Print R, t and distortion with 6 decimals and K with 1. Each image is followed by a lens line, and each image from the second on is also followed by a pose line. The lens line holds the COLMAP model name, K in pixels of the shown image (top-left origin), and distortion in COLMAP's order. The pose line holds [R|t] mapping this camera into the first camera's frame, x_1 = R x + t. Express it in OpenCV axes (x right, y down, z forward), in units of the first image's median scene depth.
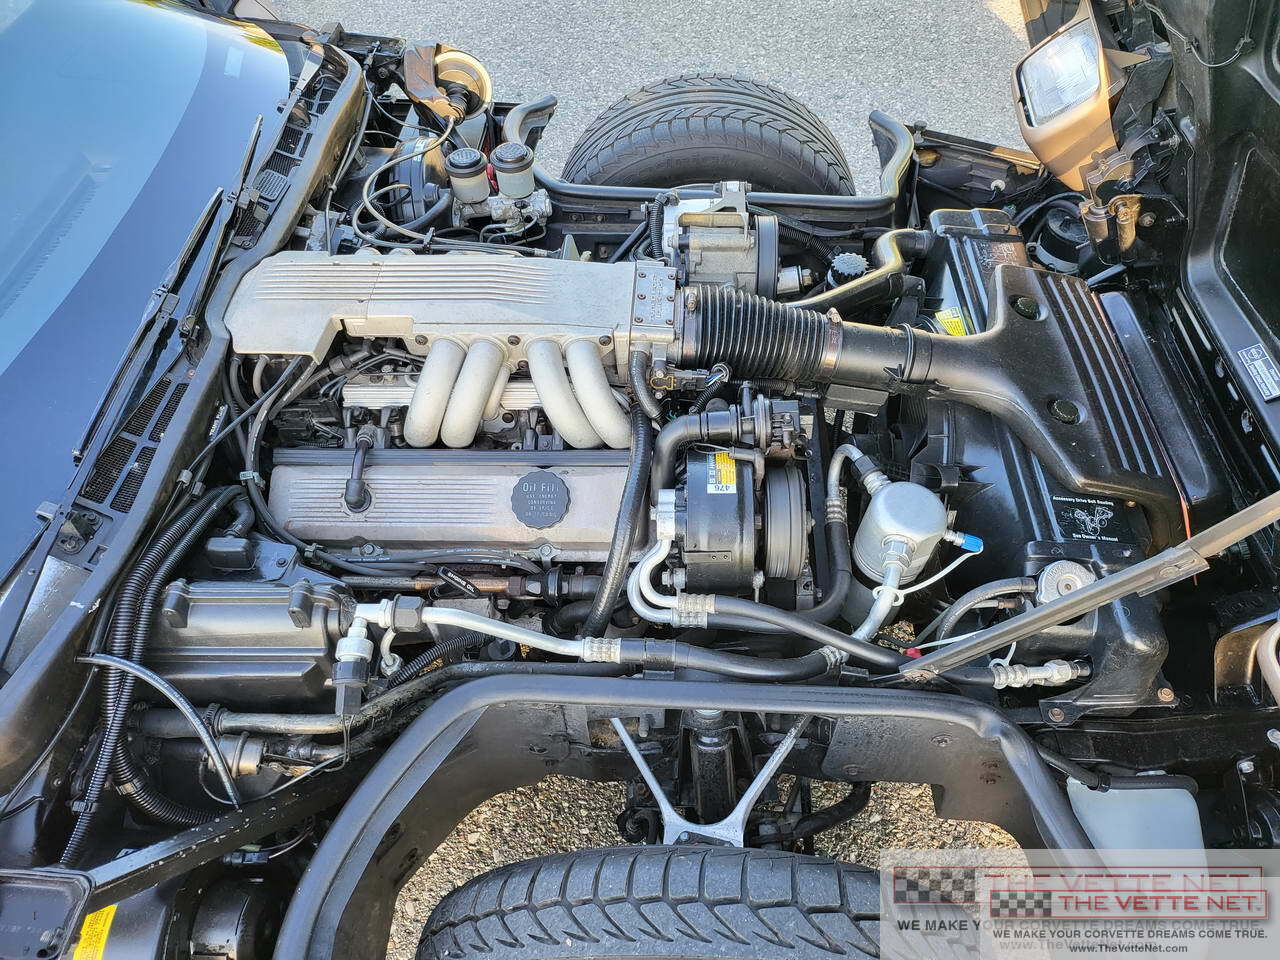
lens RADIAL K [[907.5, 0, 640.0], [0, 907.5, 480.0], [0, 0, 1]] dist [0.058529, -0.070691]
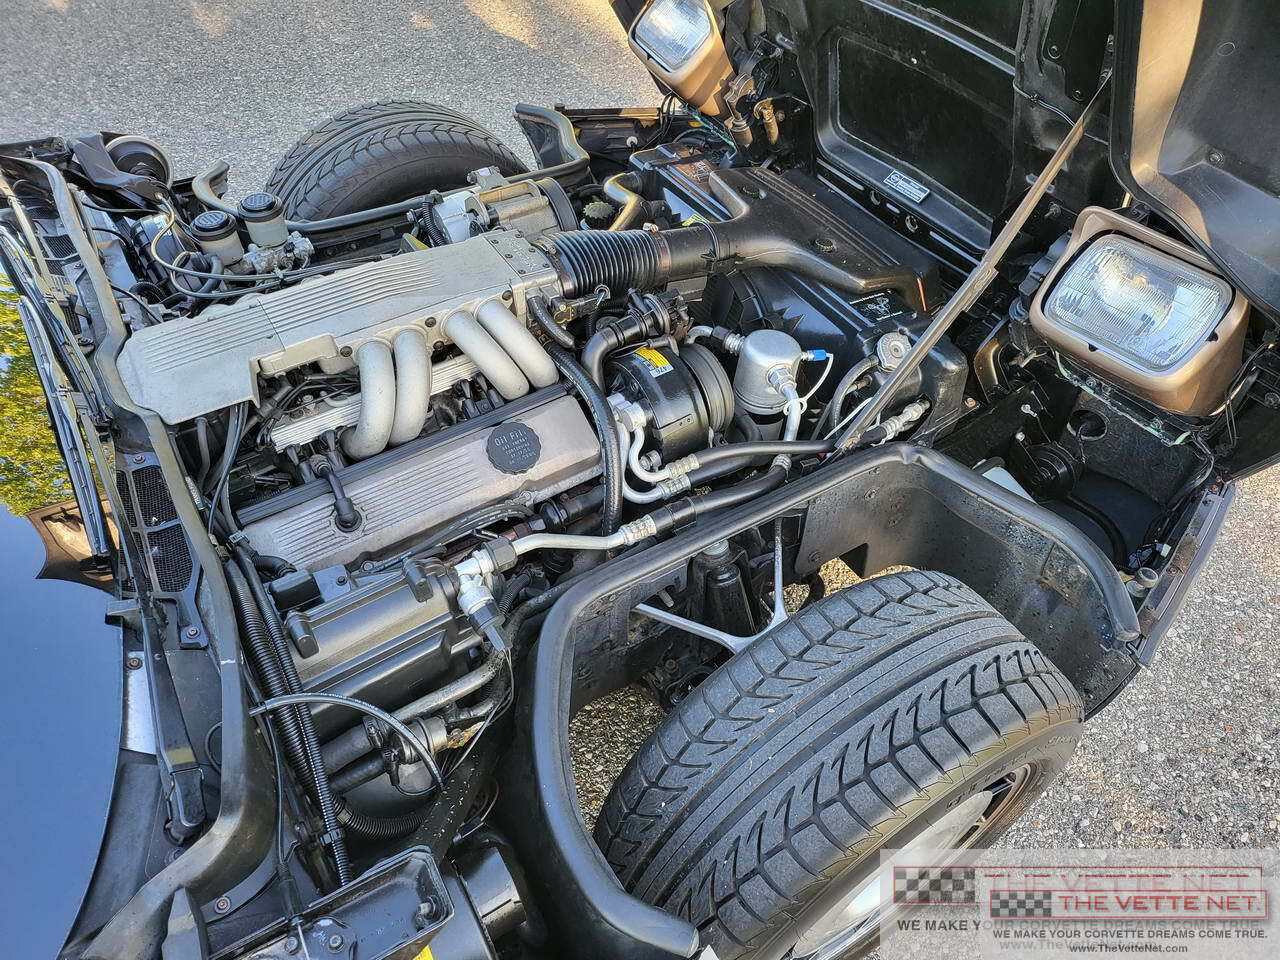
lens RADIAL K [[911.7, 0, 640.4], [0, 911.7, 497.0], [0, 0, 1]] dist [0.054853, -0.055924]
pose [[0.820554, -0.394437, 0.413656, -0.461105], [0.415231, 0.908708, 0.042811, 0.091061], [-0.392779, 0.136634, 0.909426, -0.059112]]
